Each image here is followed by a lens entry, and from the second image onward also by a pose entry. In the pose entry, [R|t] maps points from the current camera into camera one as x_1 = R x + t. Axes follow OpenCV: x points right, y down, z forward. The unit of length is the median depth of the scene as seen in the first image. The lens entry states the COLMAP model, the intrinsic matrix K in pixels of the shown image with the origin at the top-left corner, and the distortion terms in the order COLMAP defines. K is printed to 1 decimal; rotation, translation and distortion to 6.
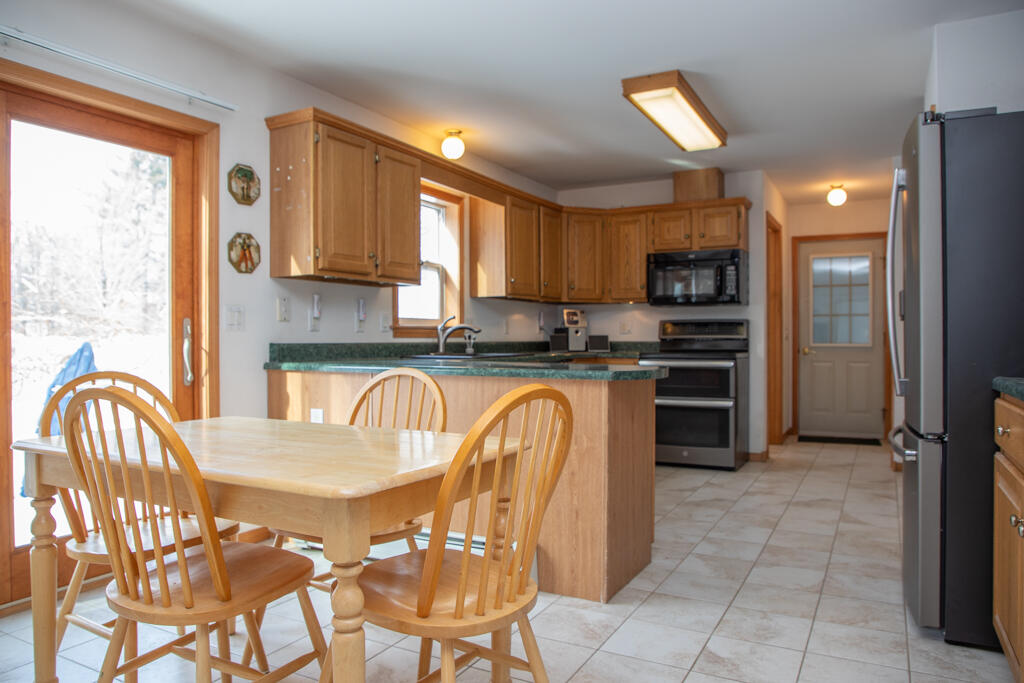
lens RADIAL K [[713.9, 0, 499.2], [0, 713.9, 340.5], [0, 0, 1]] dist [-0.076621, 0.034519]
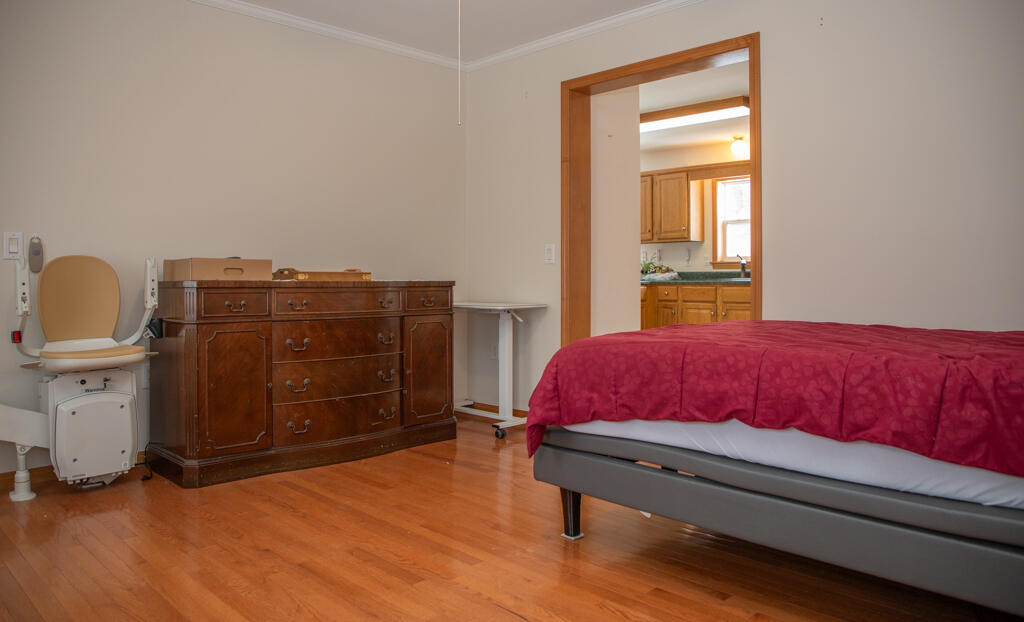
lens RADIAL K [[728.6, 0, 512.1], [0, 728.6, 270.1], [0, 0, 1]] dist [-0.001400, -0.000166]
pose [[-0.289076, -0.007614, -0.957276, 1.314261], [-0.003471, 0.999970, -0.006905, 0.009896], [0.957300, 0.001327, -0.289094, 0.801016]]
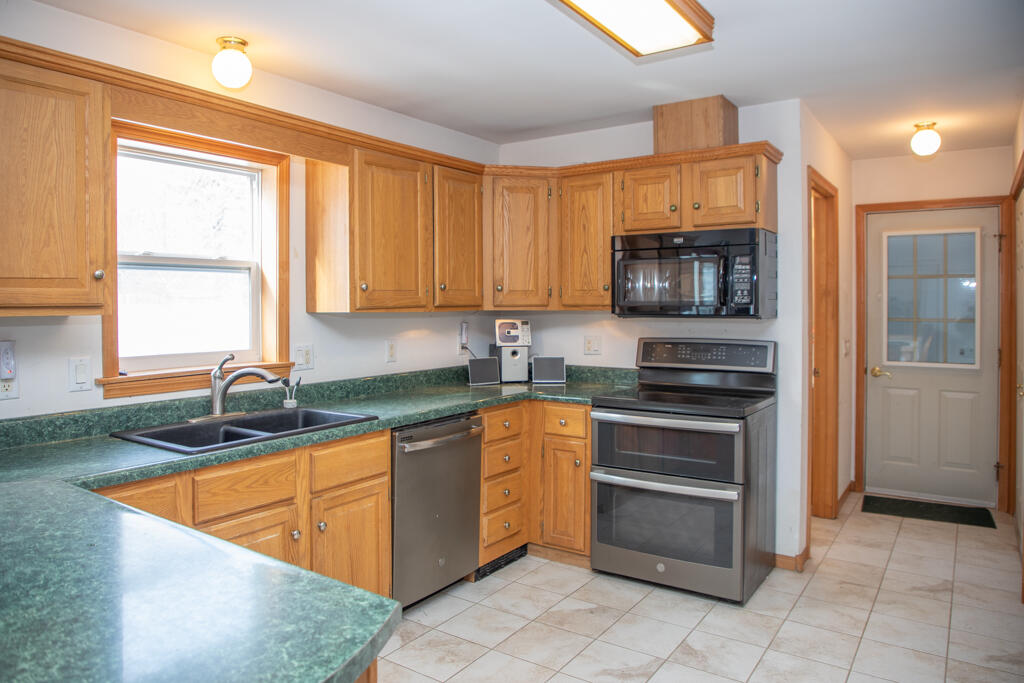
lens RADIAL K [[702.0, 0, 488.8], [0, 702.0, 315.4], [0, 0, 1]] dist [-0.074834, 0.035292]
pose [[0.993606, 0.000152, -0.112904, 0.170884], [0.001374, 0.999909, 0.013436, -0.060427], [0.112895, -0.013505, 0.993515, 0.368701]]
